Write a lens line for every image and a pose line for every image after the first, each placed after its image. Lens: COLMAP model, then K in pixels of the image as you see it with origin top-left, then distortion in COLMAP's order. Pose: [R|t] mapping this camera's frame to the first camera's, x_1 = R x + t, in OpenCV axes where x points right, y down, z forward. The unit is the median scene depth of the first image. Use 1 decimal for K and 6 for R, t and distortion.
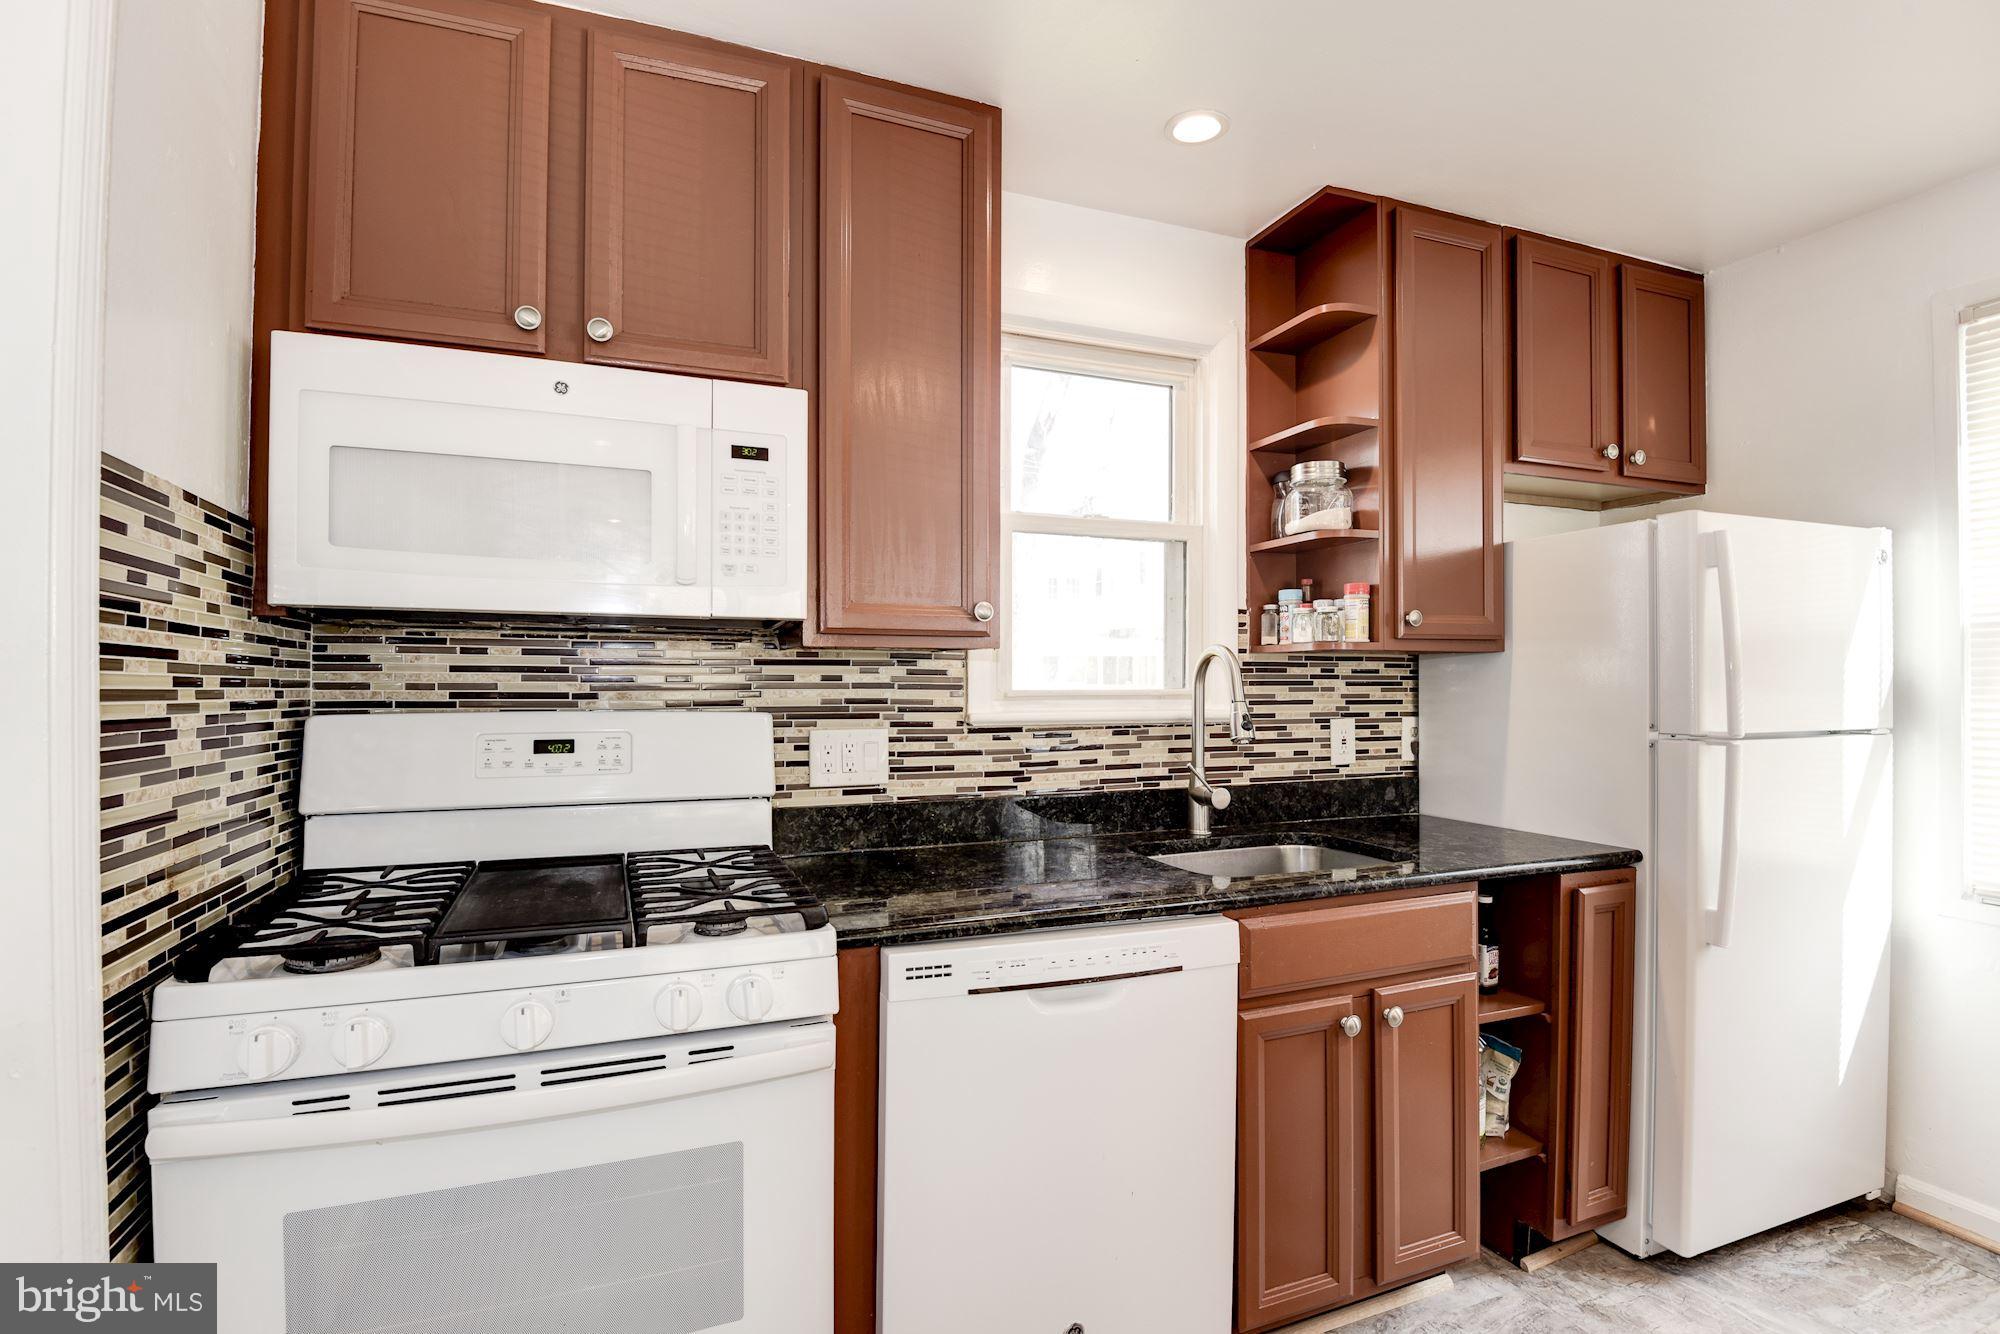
lens RADIAL K [[803.1, 0, 961.7], [0, 803.1, 679.9], [0, 0, 1]] dist [0.018584, -0.016202]
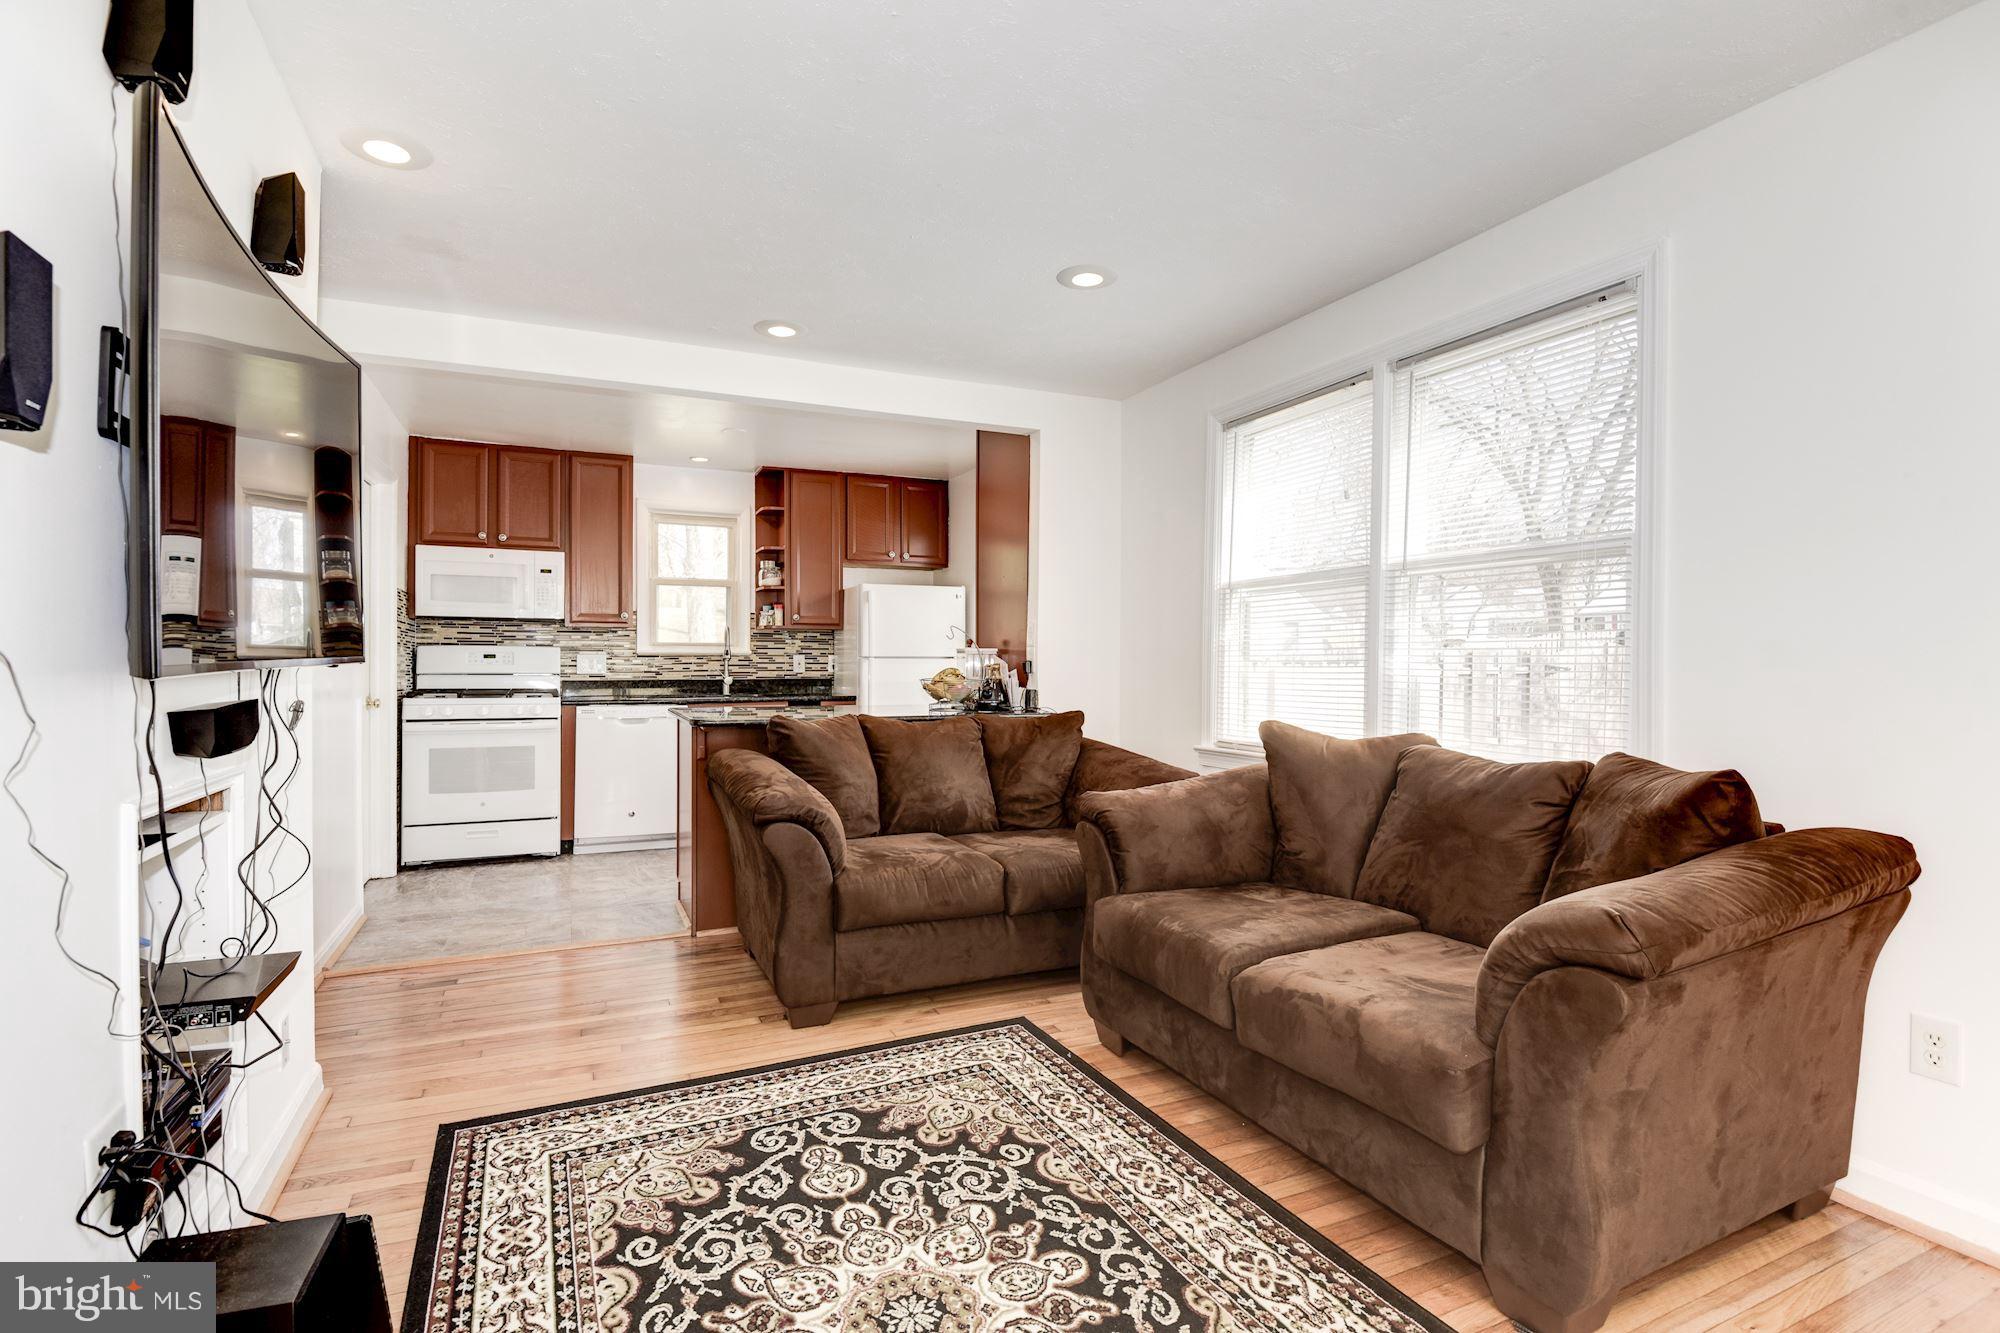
lens RADIAL K [[1004.0, 0, 1000.0], [0, 1004.0, 666.5], [0, 0, 1]] dist [0.027605, -0.020905]
pose [[0.999512, 0.003114, 0.031085, 1.246368], [-0.003170, 0.999993, 0.001752, 0.094466], [-0.031080, -0.001850, 0.999515, -2.736722]]
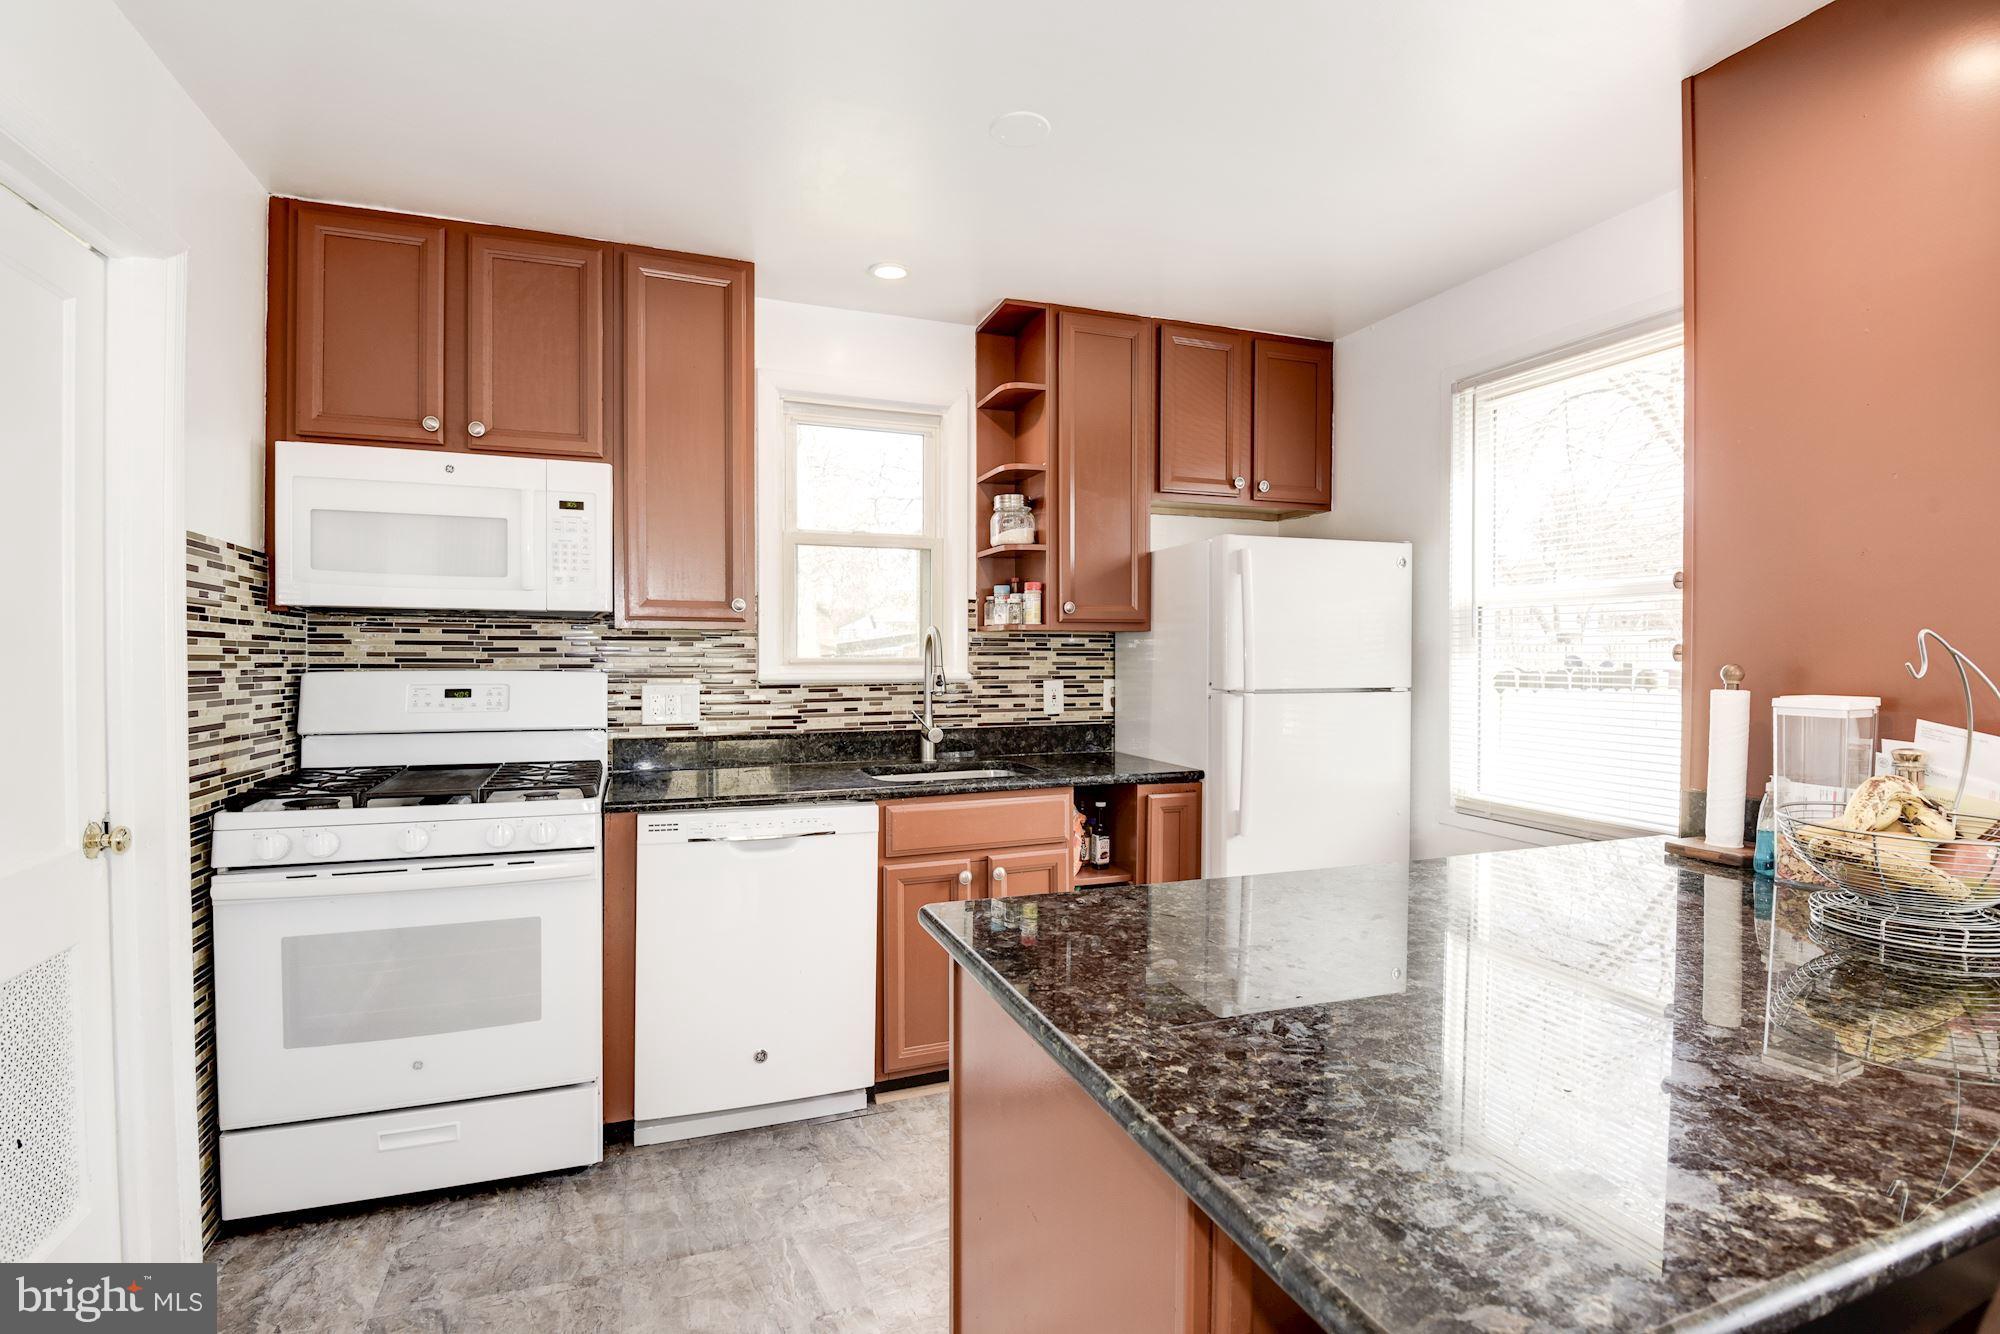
lens RADIAL K [[786.5, 0, 921.8], [0, 786.5, 663.7], [0, 0, 1]] dist [0.016826, -0.020819]
pose [[0.999135, 0.002676, -0.041497, 0.377019], [-0.002021, 0.999873, 0.015817, 0.000265], [0.041534, -0.015720, 0.999013, -0.398736]]
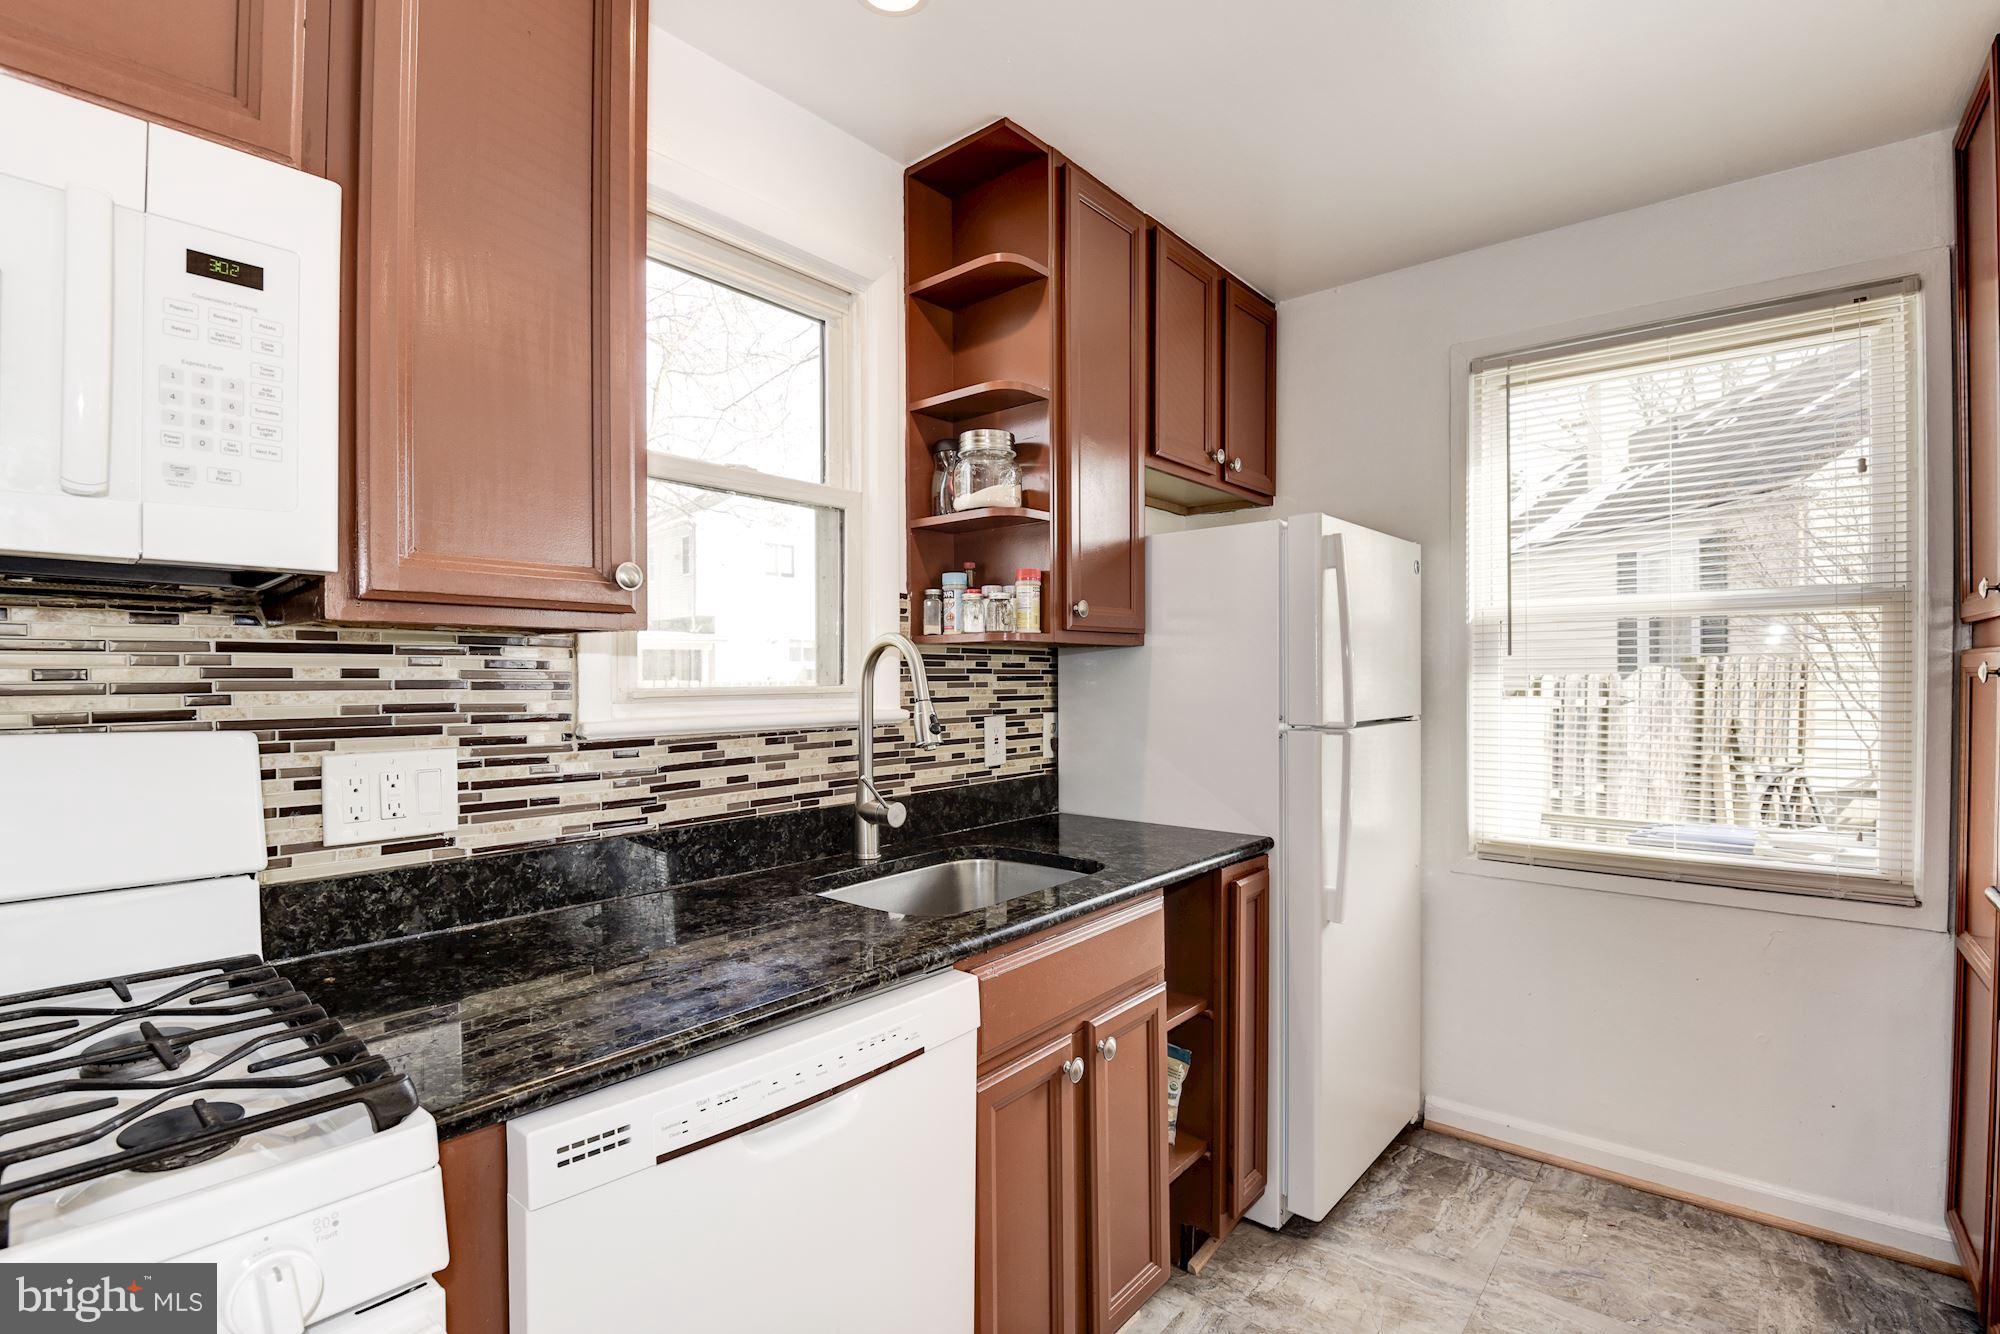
lens RADIAL K [[854.9, 0, 882.6], [0, 854.9, 678.9], [0, 0, 1]] dist [0.014011, -0.026345]
pose [[0.900699, -0.004696, 0.434419, -0.085732], [0.002932, 0.999985, 0.004731, 0.000225], [-0.434435, -0.002987, 0.900698, 0.210738]]
